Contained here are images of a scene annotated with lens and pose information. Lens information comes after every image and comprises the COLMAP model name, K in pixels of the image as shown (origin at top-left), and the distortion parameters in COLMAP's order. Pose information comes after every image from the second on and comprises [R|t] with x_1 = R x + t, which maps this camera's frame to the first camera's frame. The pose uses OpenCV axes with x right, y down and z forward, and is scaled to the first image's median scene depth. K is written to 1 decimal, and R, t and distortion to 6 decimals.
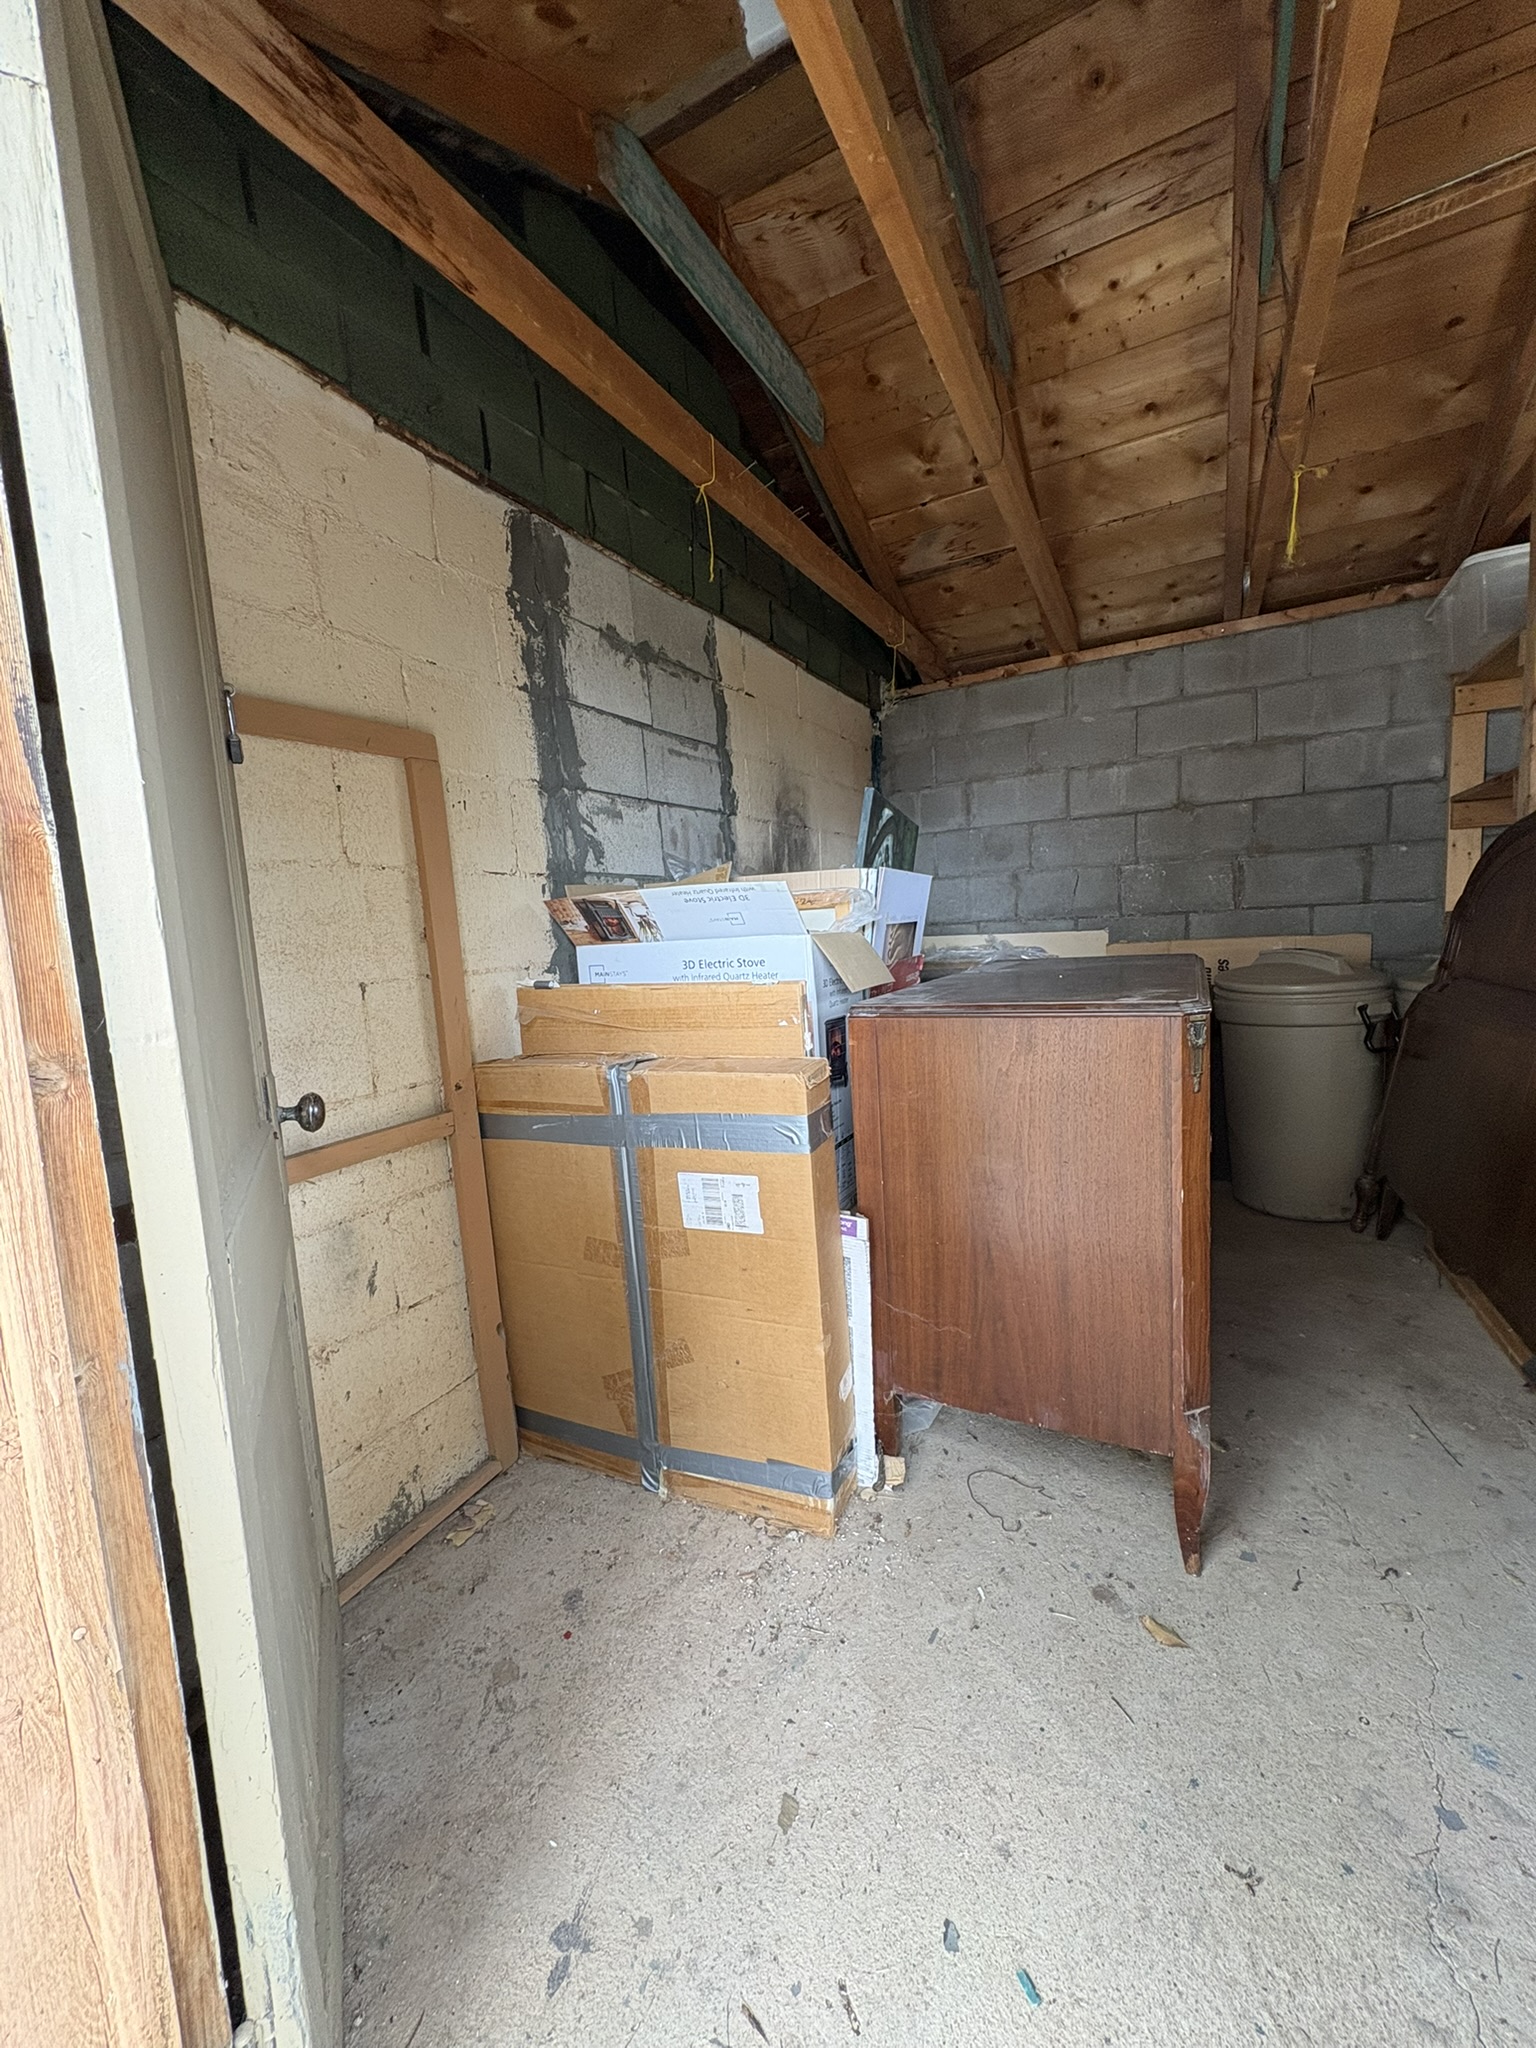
lens RADIAL K [[813.5, 0, 769.8], [0, 813.5, 1023.4], [0, 0, 1]] dist [0.001427, 0.000132]
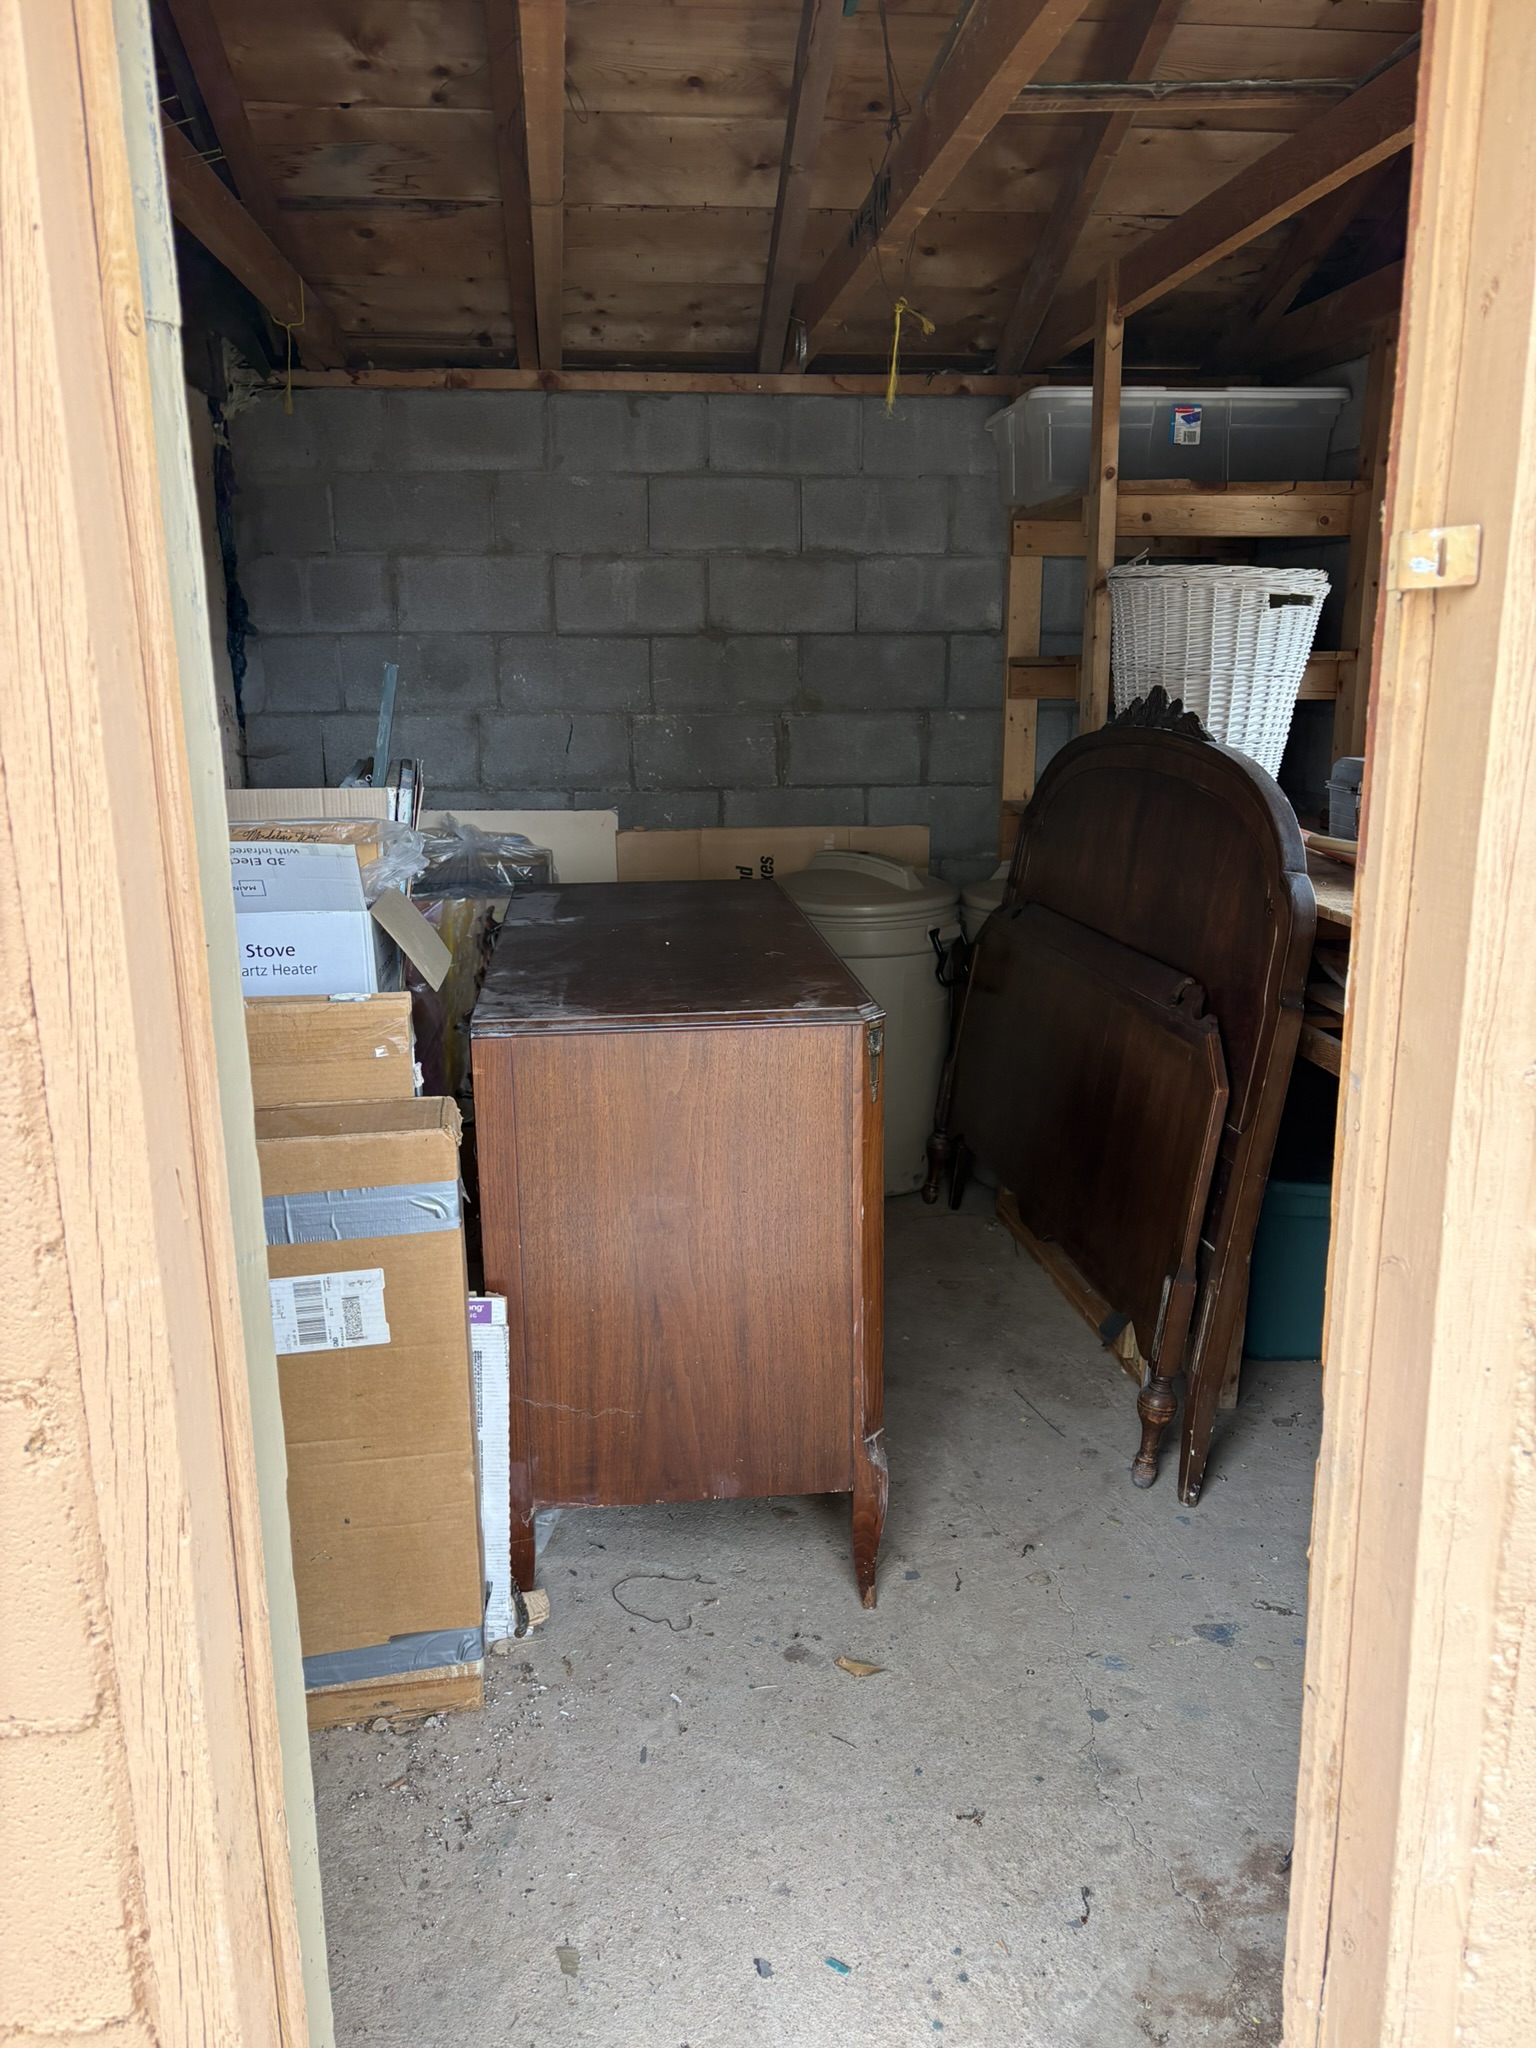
lens RADIAL K [[1558.9, 0, 768.0], [0, 1558.9, 1024.0], [0, 0, 1]] dist [0.037047, -0.003424]
pose [[0.831154, -0.079349, 0.550351, -0.285474], [0.024309, 0.994005, 0.106602, -0.102445], [-0.555510, -0.075224, 0.828100, -0.208387]]
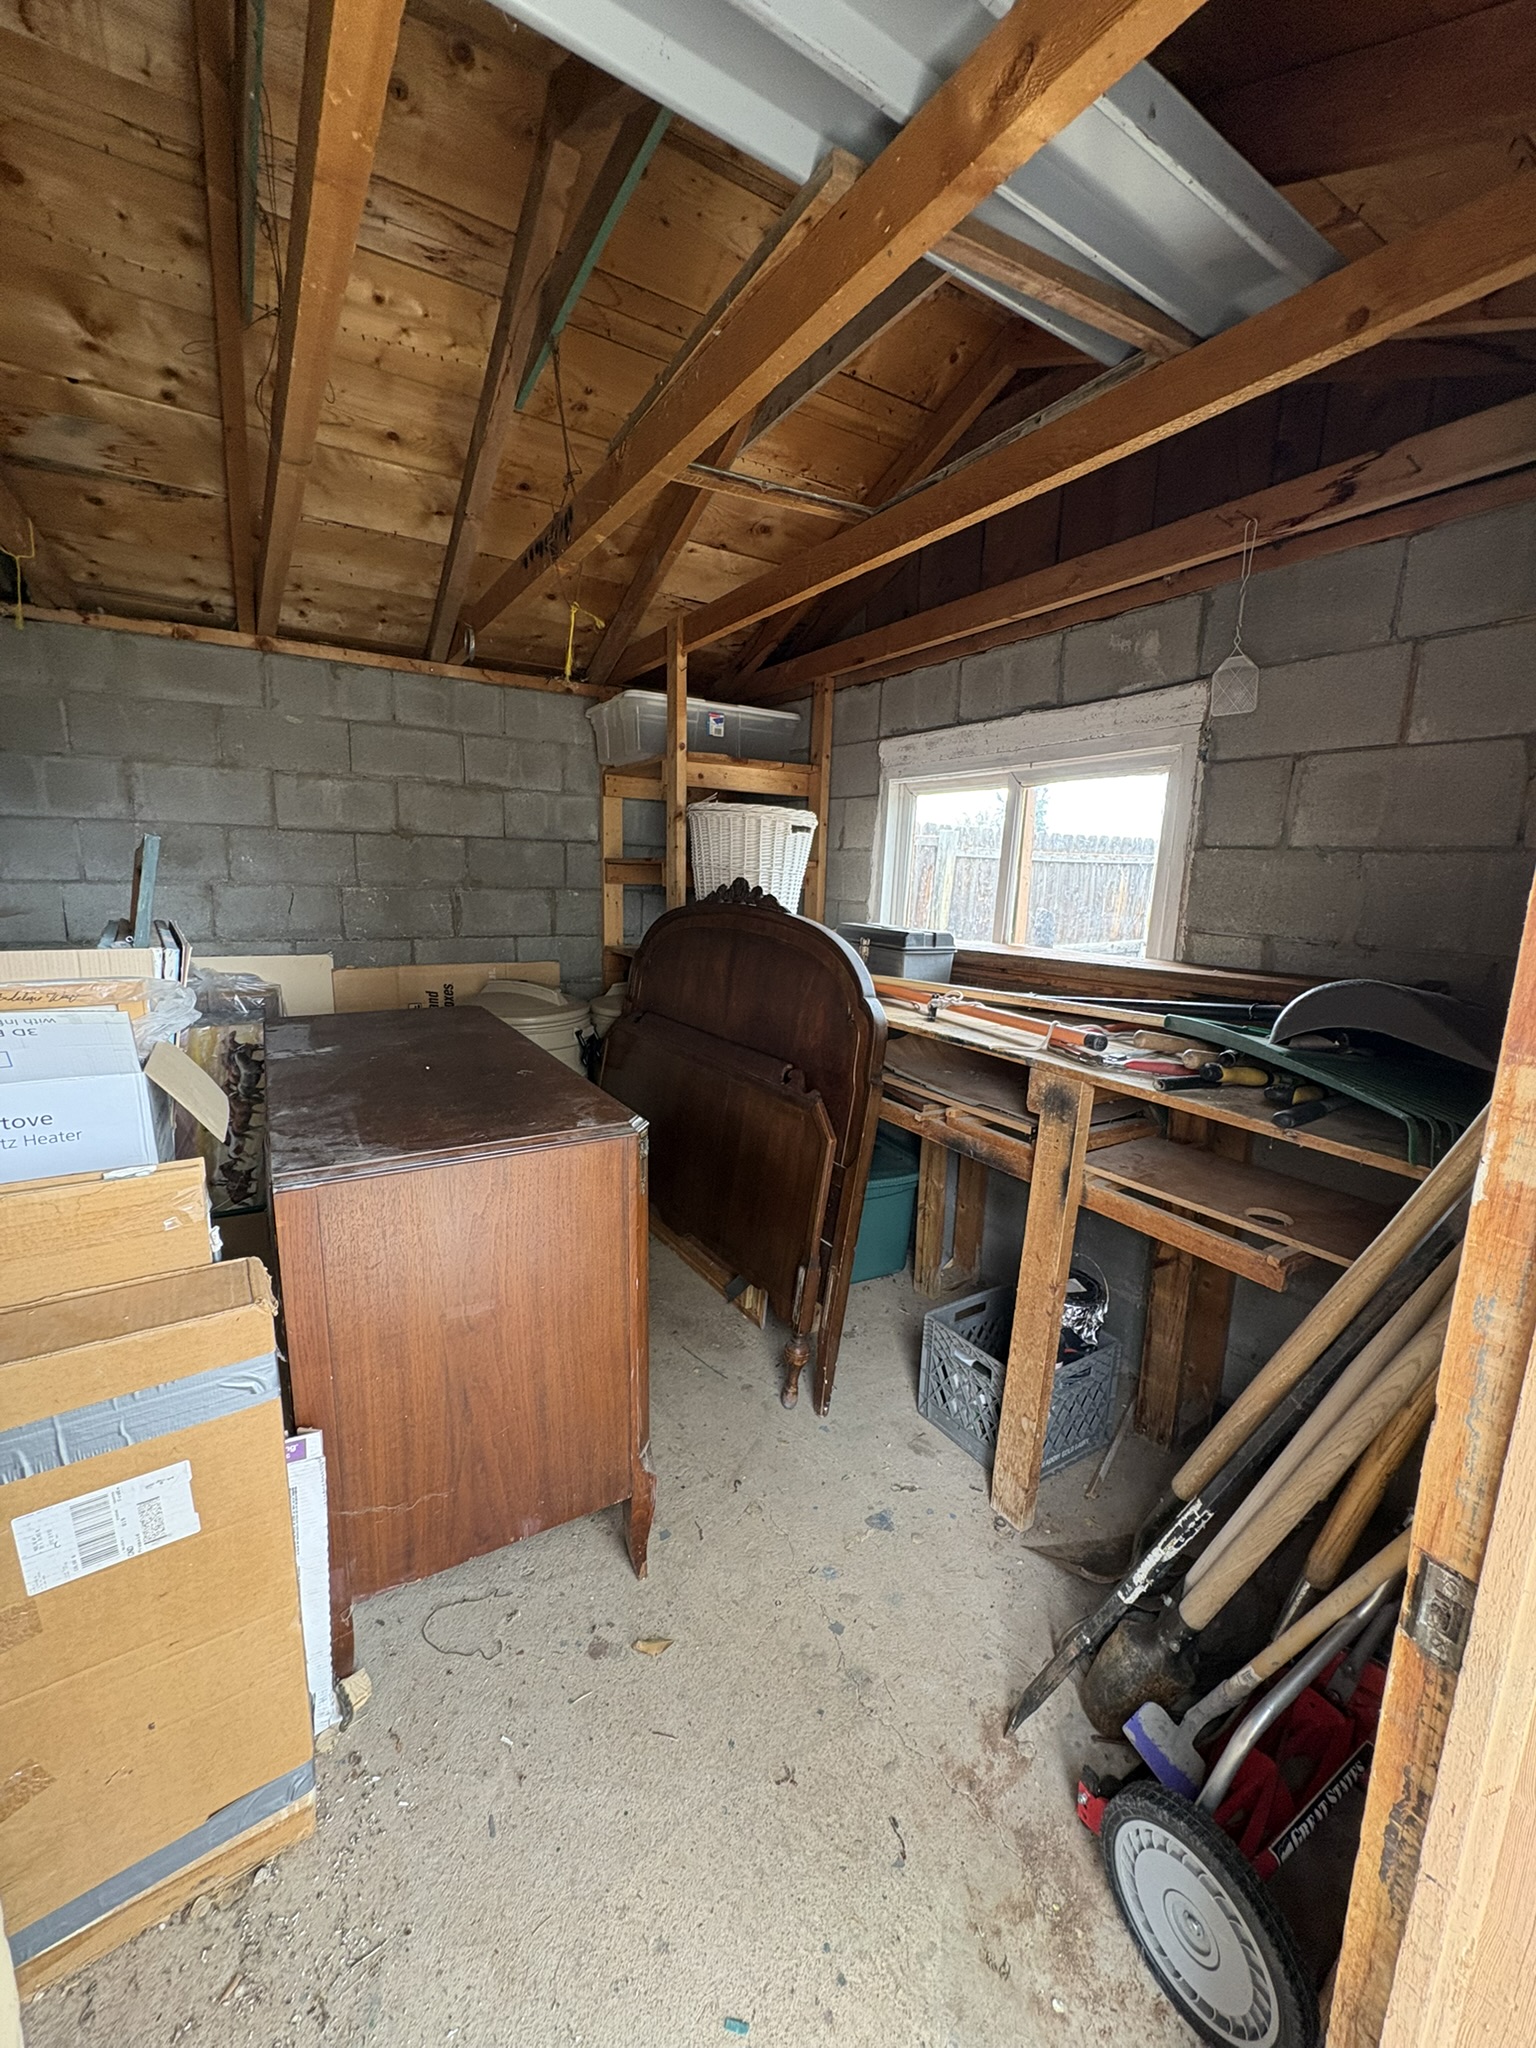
lens RADIAL K [[813.5, 0, 769.8], [0, 813.5, 1023.4], [0, 0, 1]] dist [0.001427, 0.000132]
pose [[0.511311, -0.091351, 0.854527, -0.188918], [0.040638, 0.995792, 0.082137, -0.130281], [-0.858434, -0.007271, 0.512872, 0.123822]]
